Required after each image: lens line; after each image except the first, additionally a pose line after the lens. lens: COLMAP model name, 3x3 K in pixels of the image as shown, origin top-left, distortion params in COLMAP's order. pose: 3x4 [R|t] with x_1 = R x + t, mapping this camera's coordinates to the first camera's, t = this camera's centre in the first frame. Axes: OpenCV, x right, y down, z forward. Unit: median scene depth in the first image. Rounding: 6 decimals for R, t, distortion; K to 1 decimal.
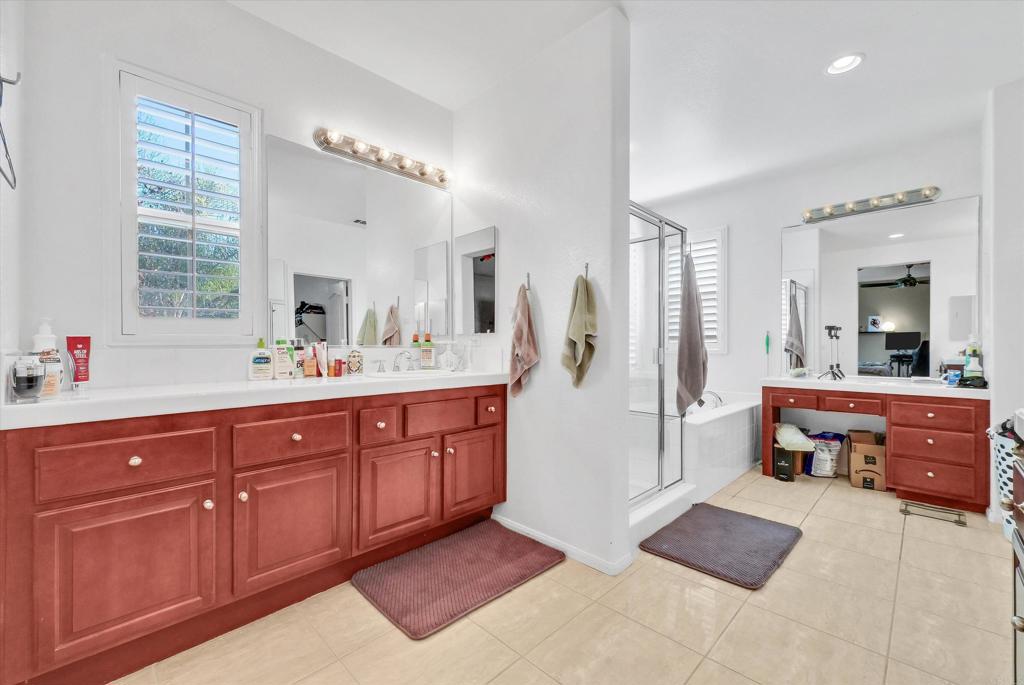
lens RADIAL K [[421.0, 0, 516.4], [0, 421.0, 343.1], [0, 0, 1]] dist [0.008660, -0.000845]
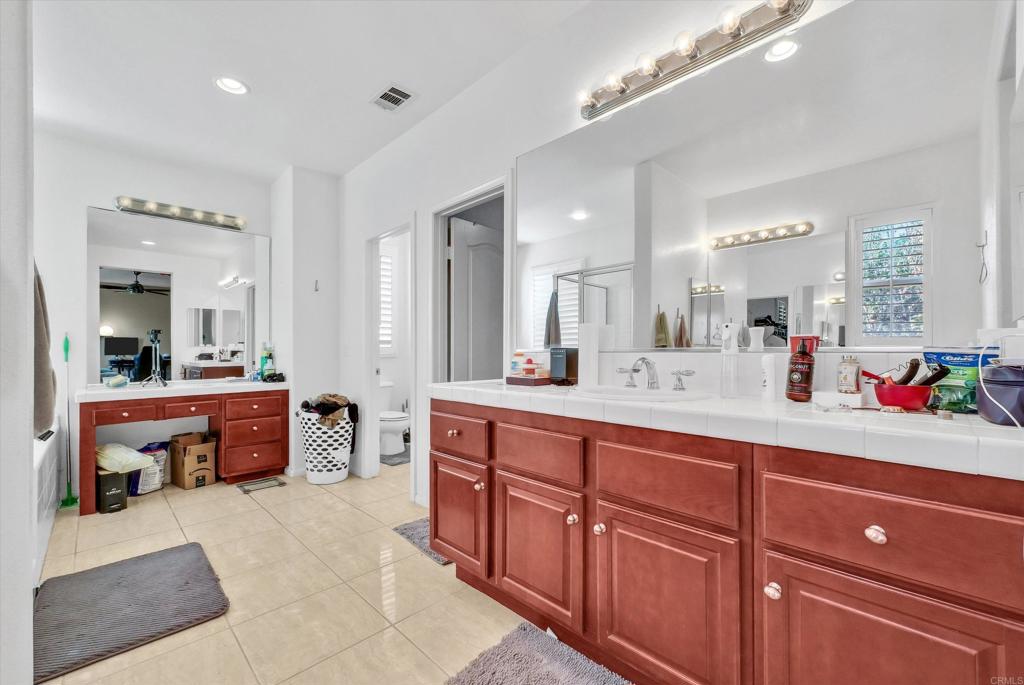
lens RADIAL K [[421.0, 0, 514.8], [0, 421.0, 347.6], [0, 0, 1]] dist [0.008660, -0.000845]
pose [[0.027503, 0.004451, 0.999612, -0.199218], [-0.001931, 0.999988, -0.004400, 0.001949], [-0.999620, -0.001809, 0.027511, 0.190776]]
